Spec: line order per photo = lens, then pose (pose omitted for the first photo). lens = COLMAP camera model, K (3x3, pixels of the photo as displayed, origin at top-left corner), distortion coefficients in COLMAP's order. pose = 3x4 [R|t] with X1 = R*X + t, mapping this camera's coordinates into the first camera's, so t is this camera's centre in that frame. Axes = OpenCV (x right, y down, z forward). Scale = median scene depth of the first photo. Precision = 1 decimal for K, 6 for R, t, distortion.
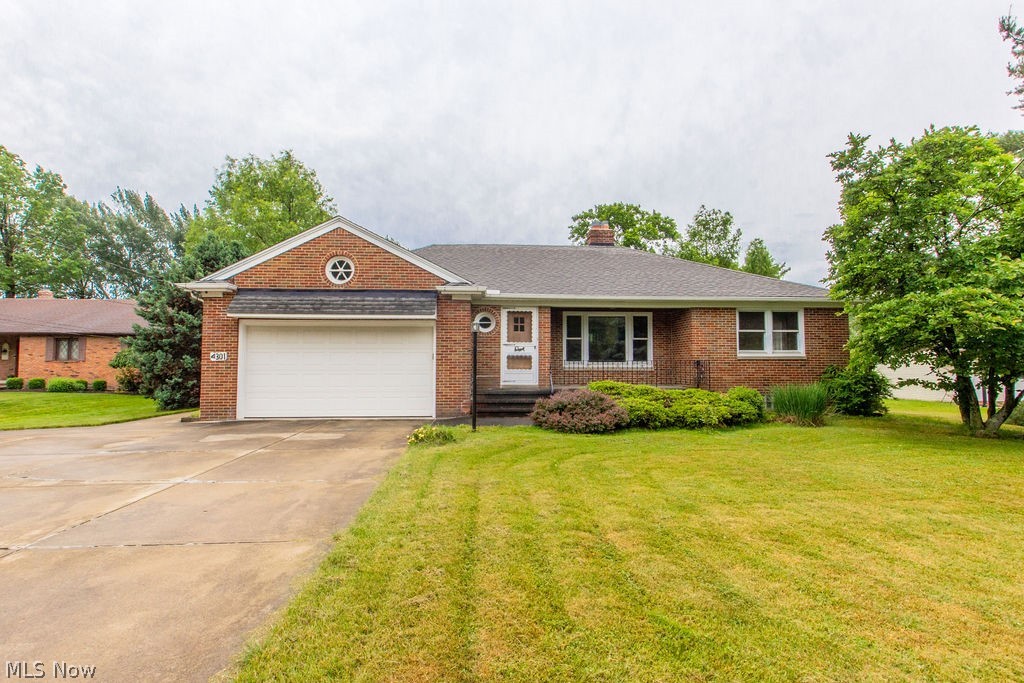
lens RADIAL K [[483.0, 0, 512.2], [0, 483.0, 345.2], [0, 0, 1]] dist [0.004534, -0.006343]
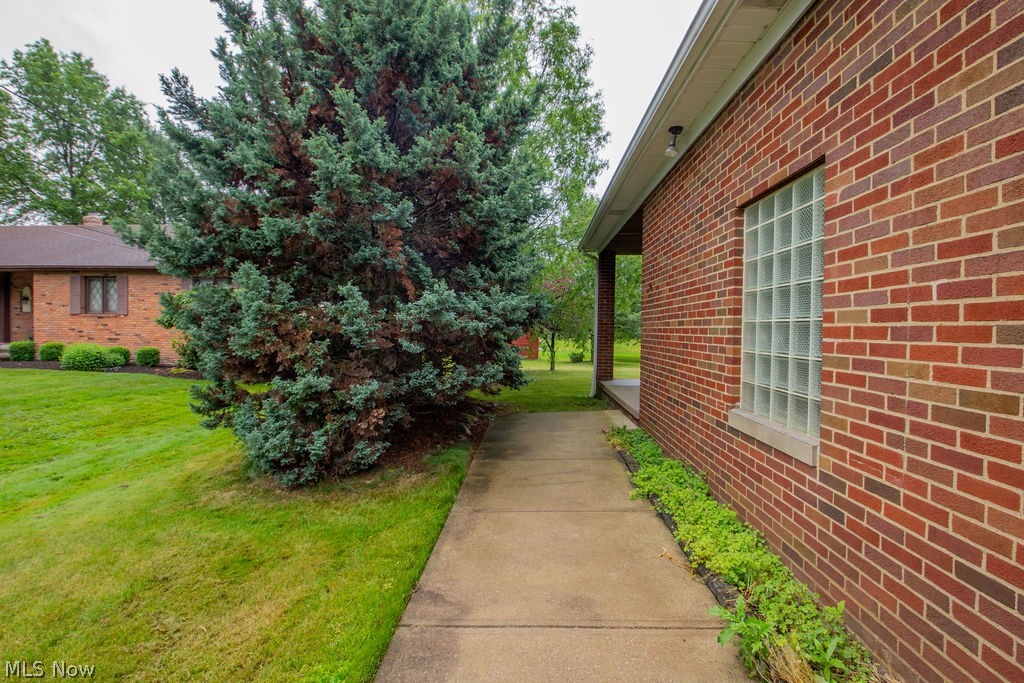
lens RADIAL K [[483.0, 0, 513.7], [0, 483.0, 338.8], [0, 0, 1]] dist [0.004534, -0.006343]
pose [[0.992310, 0.016187, -0.122713, -0.364148], [-0.008210, 0.997836, 0.065232, 0.020670], [0.123504, -0.063723, 0.990296, 0.497408]]
